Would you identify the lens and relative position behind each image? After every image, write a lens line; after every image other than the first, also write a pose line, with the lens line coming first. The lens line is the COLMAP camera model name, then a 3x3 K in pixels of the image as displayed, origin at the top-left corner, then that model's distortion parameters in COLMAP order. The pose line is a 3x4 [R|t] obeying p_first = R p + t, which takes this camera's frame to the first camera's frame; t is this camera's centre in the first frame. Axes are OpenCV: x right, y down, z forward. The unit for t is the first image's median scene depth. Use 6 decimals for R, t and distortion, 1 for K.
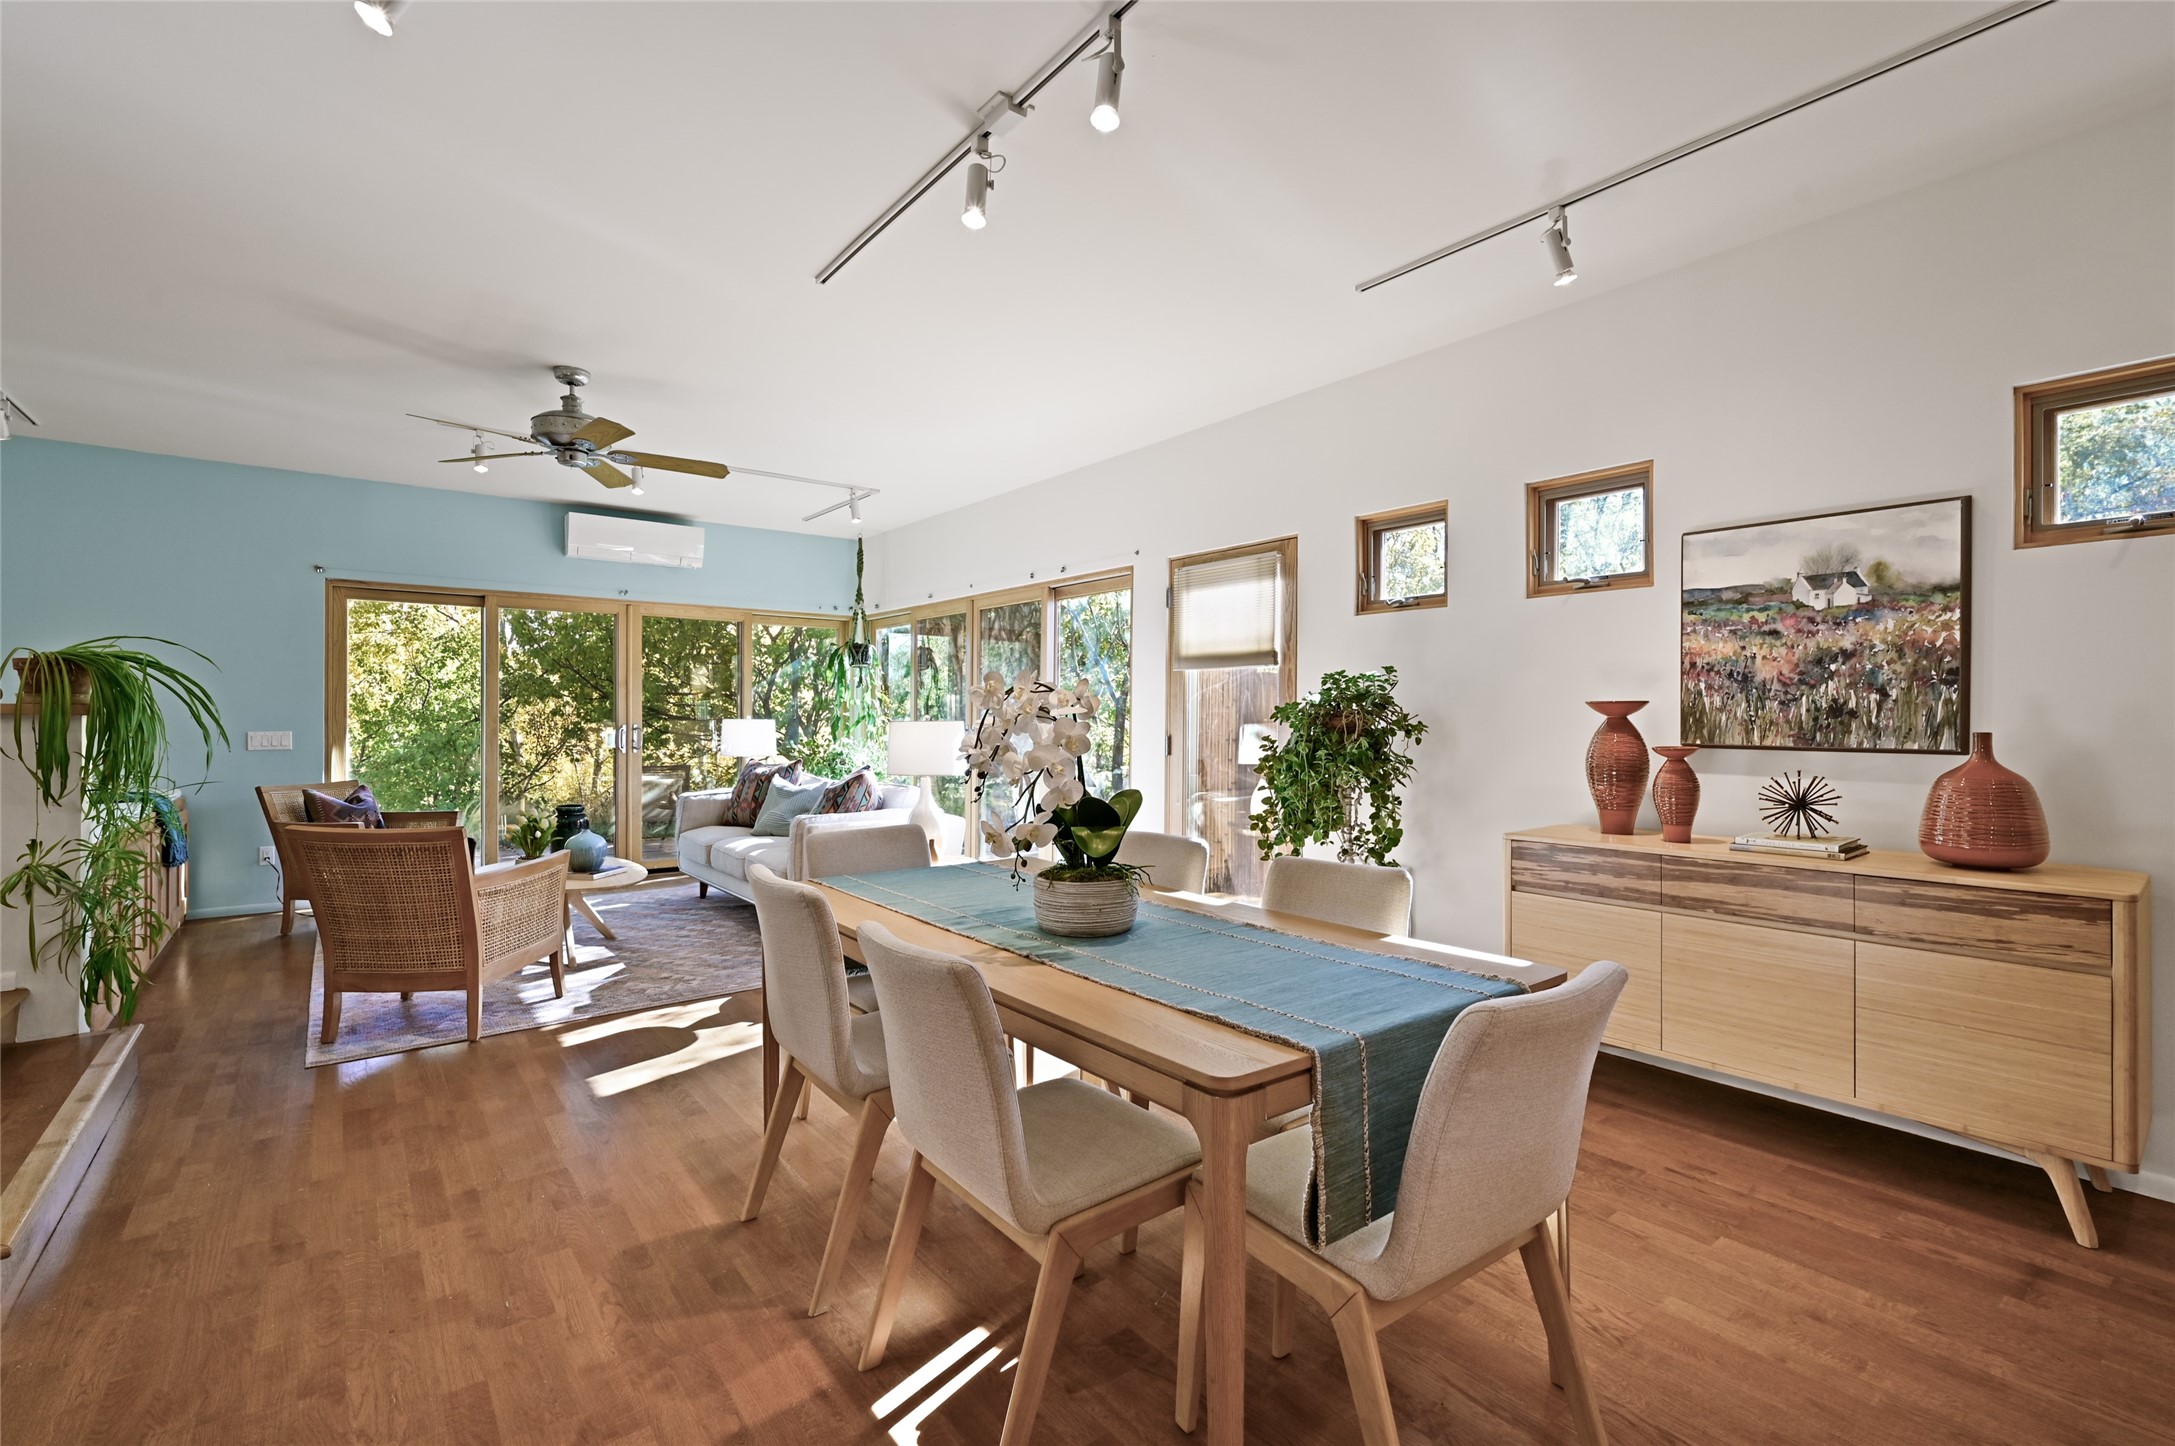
lens RADIAL K [[970.5, 0, 1085.3], [0, 970.5, 716.7], [0, 0, 1]] dist [0.000024, -0.000429]
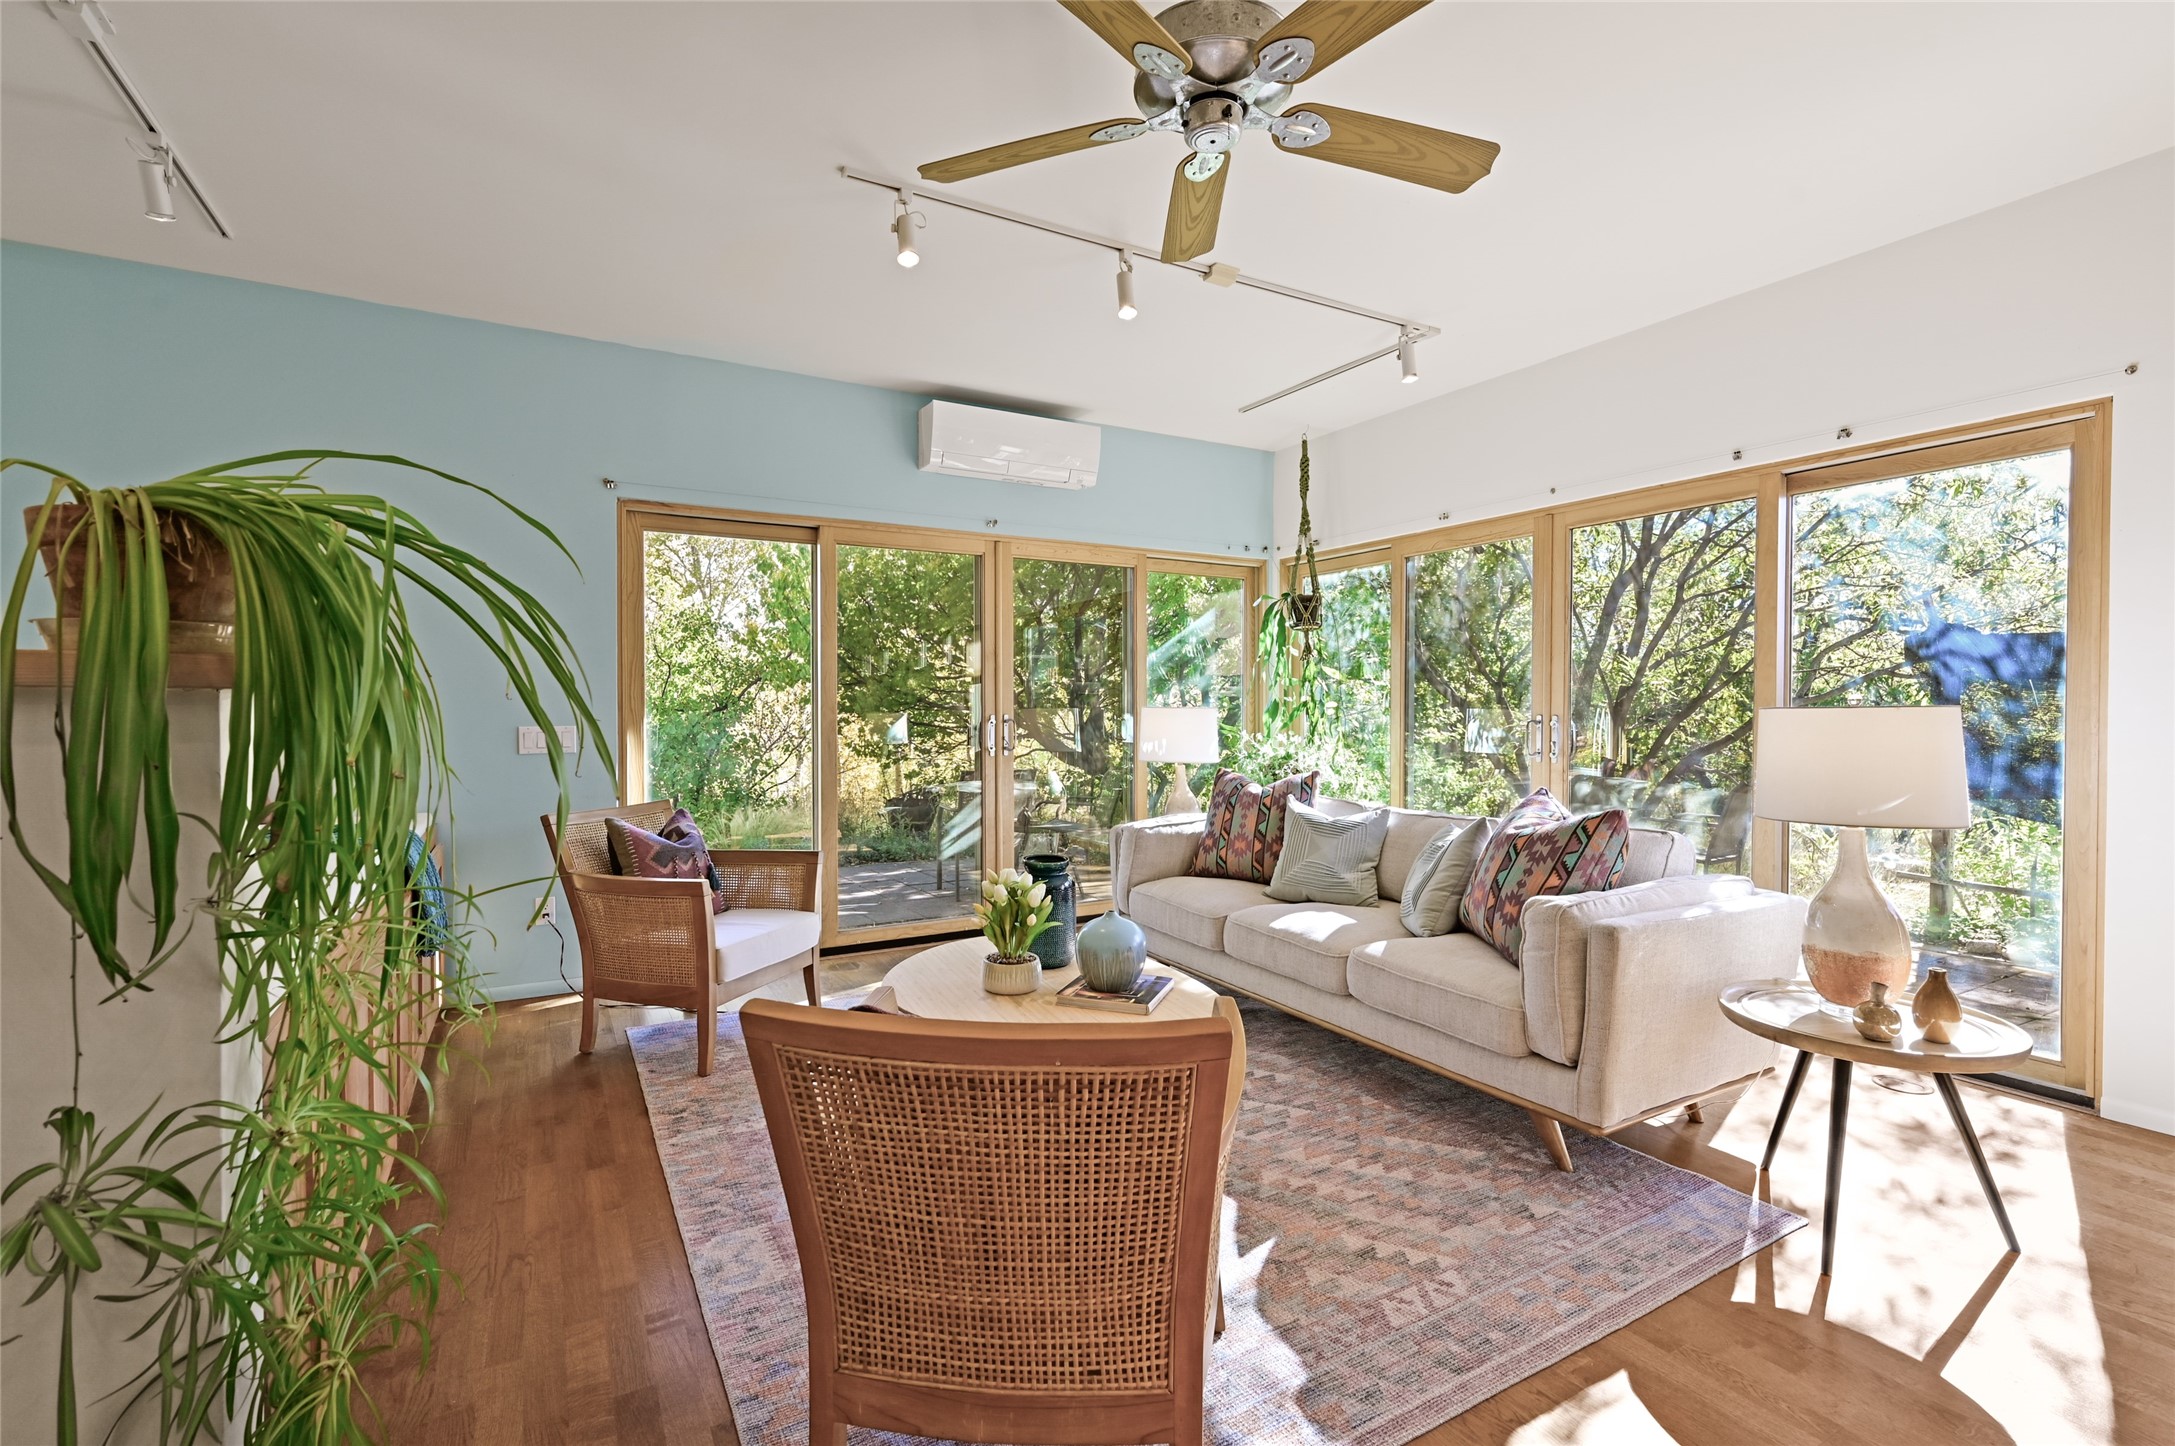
lens RADIAL K [[980.2, 0, 1072.6], [0, 980.2, 718.0], [0, 0, 1]] dist [0.000559, -0.001854]
pose [[0.987931, -0.001089, -0.154893, -0.361661], [0.002952, 0.999926, 0.011794, 0.002551], [0.154869, -0.012109, 0.987861, 0.370958]]
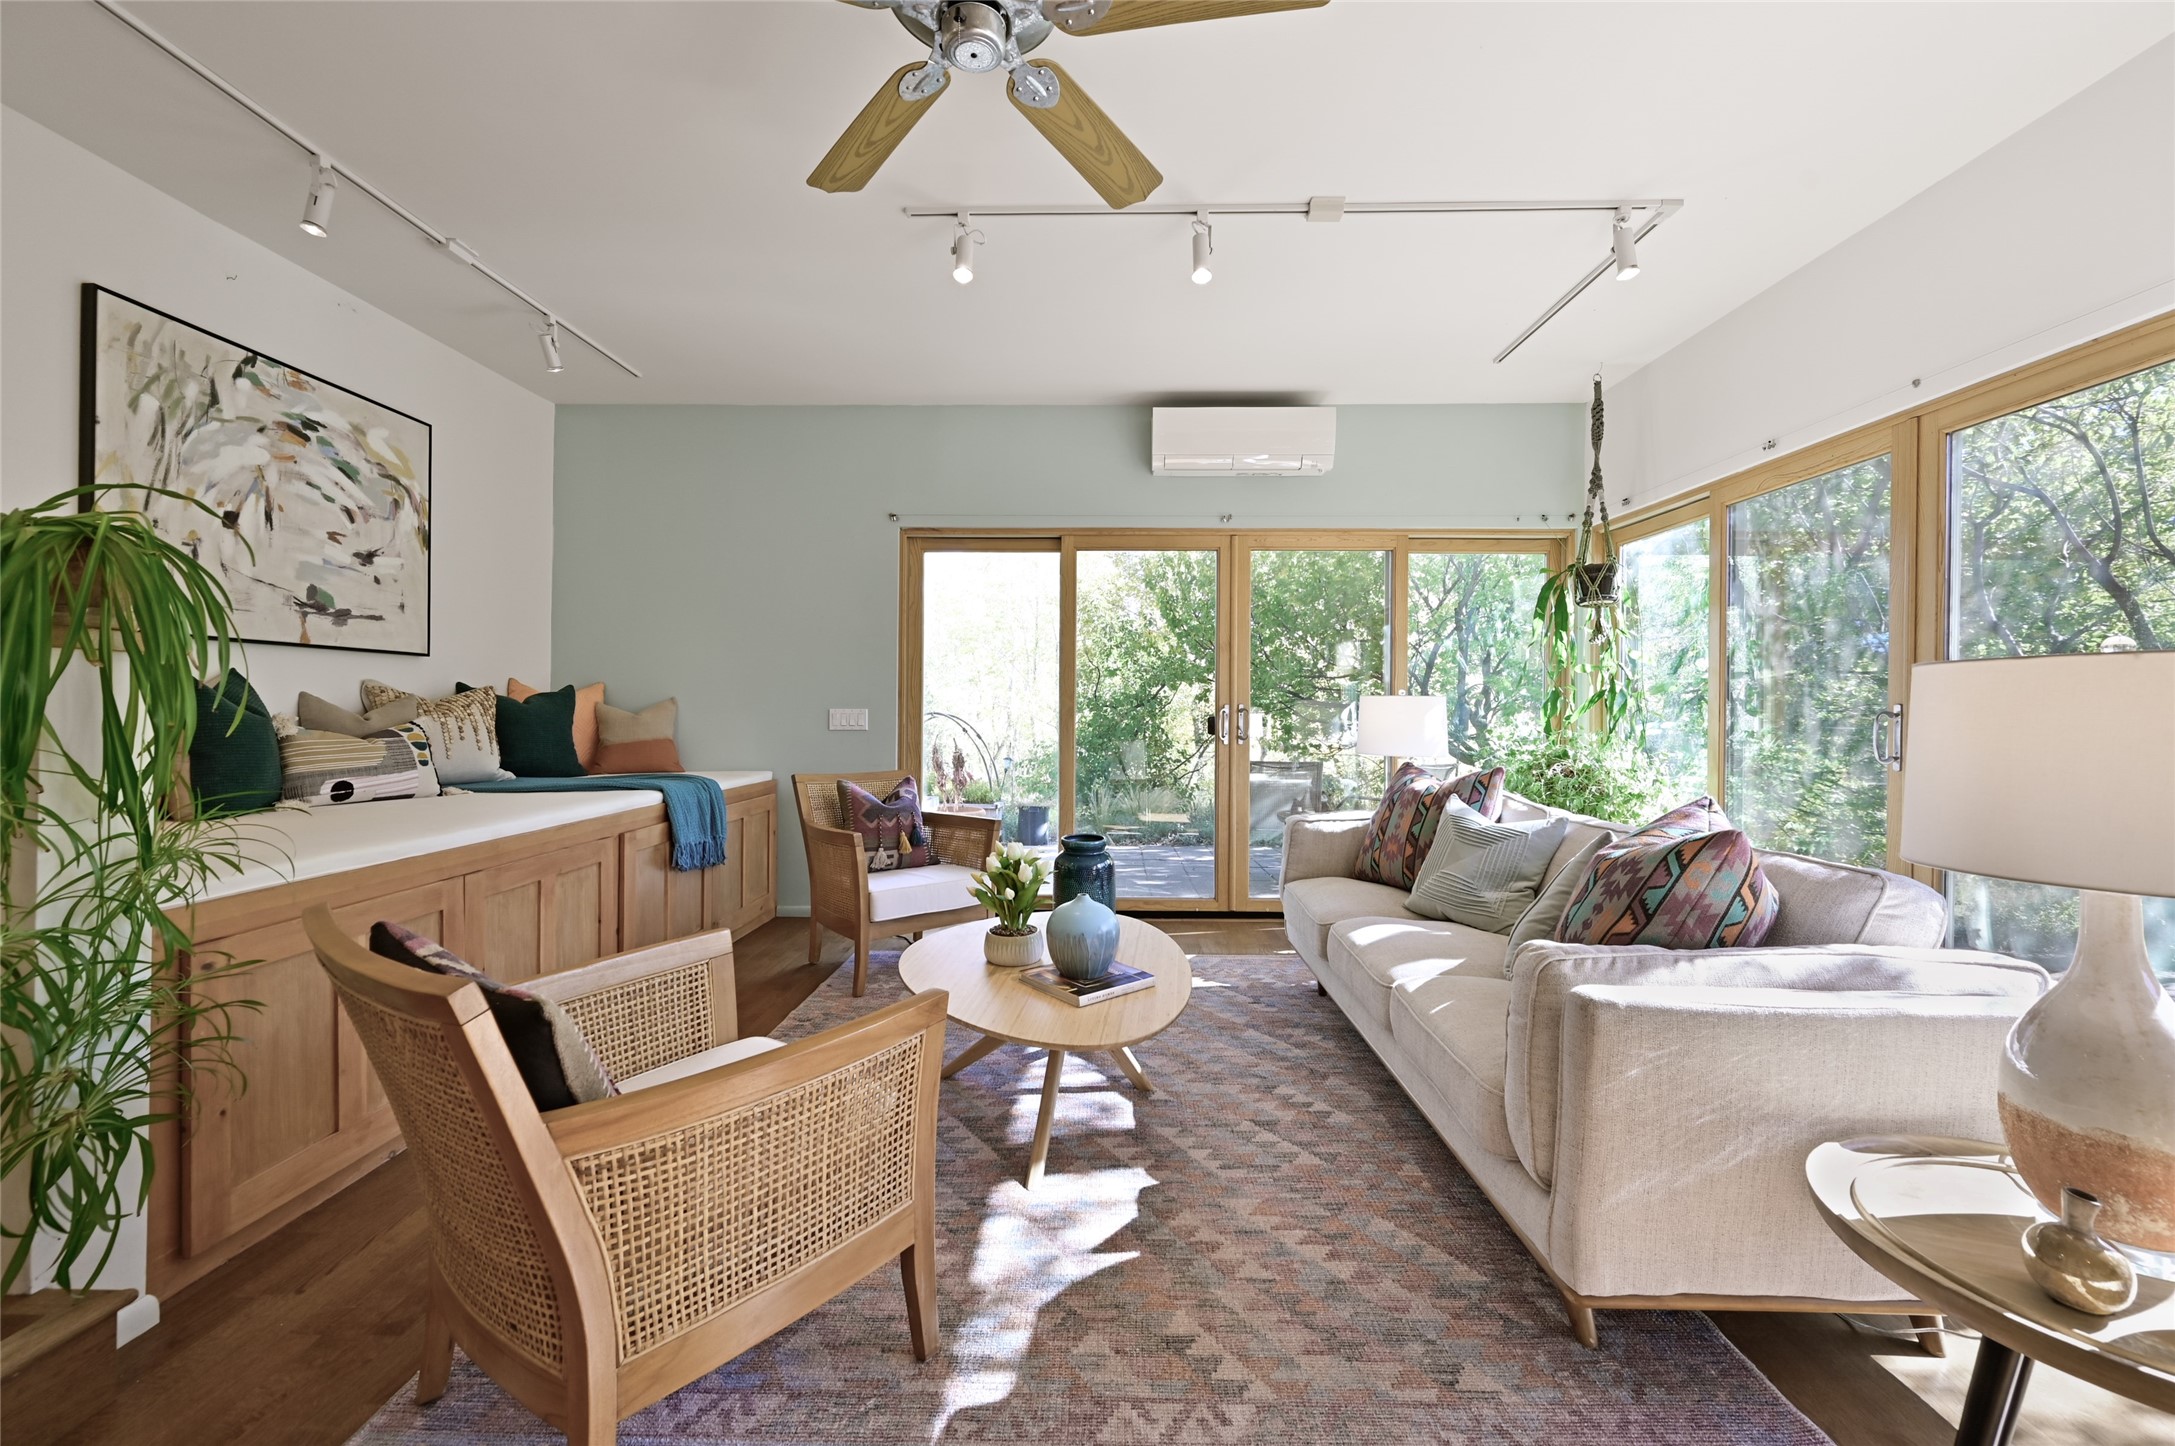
lens RADIAL K [[863.1, 0, 1079.4], [0, 863.1, 710.5], [0, 0, 1]] dist [-0.000233, -0.000547]
pose [[0.768827, 0.004144, -0.639444, -0.177770], [-0.003763, 0.999991, 0.001957, 0.013833], [0.639446, 0.000902, 0.768835, 0.517216]]
